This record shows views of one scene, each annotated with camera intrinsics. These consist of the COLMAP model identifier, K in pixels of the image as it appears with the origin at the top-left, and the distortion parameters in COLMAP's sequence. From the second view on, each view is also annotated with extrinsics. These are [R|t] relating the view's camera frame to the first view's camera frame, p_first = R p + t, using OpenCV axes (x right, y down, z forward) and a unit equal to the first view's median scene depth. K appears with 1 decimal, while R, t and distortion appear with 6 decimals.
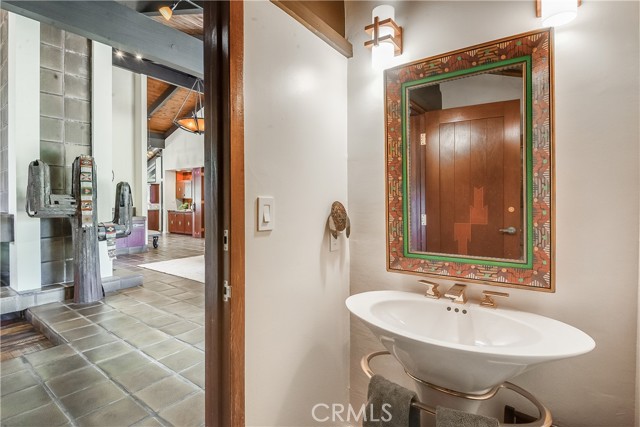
lens RADIAL K [[309.1, 0, 331.9], [0, 309.1, 203.3], [0, 0, 1]] dist [-0.034996, 0.000938]
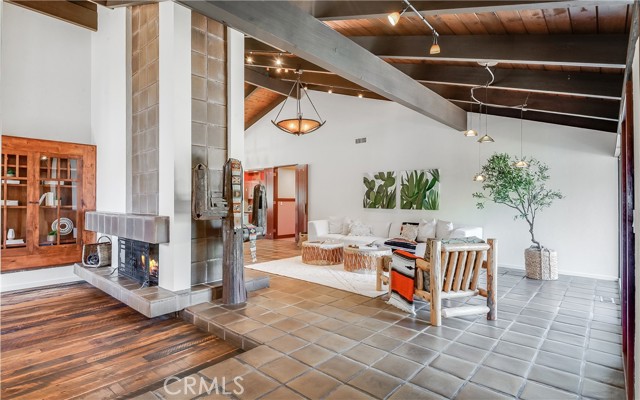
lens RADIAL K [[325.3, 0, 318.5], [0, 325.3, 197.2], [0, 0, 1]] dist [0.002619, -0.000963]
pose [[0.990446, -0.003227, -0.137862, -0.366649], [0.000941, 0.999861, -0.016644, -0.009261], [0.137897, 0.016355, 0.990312, -0.051630]]
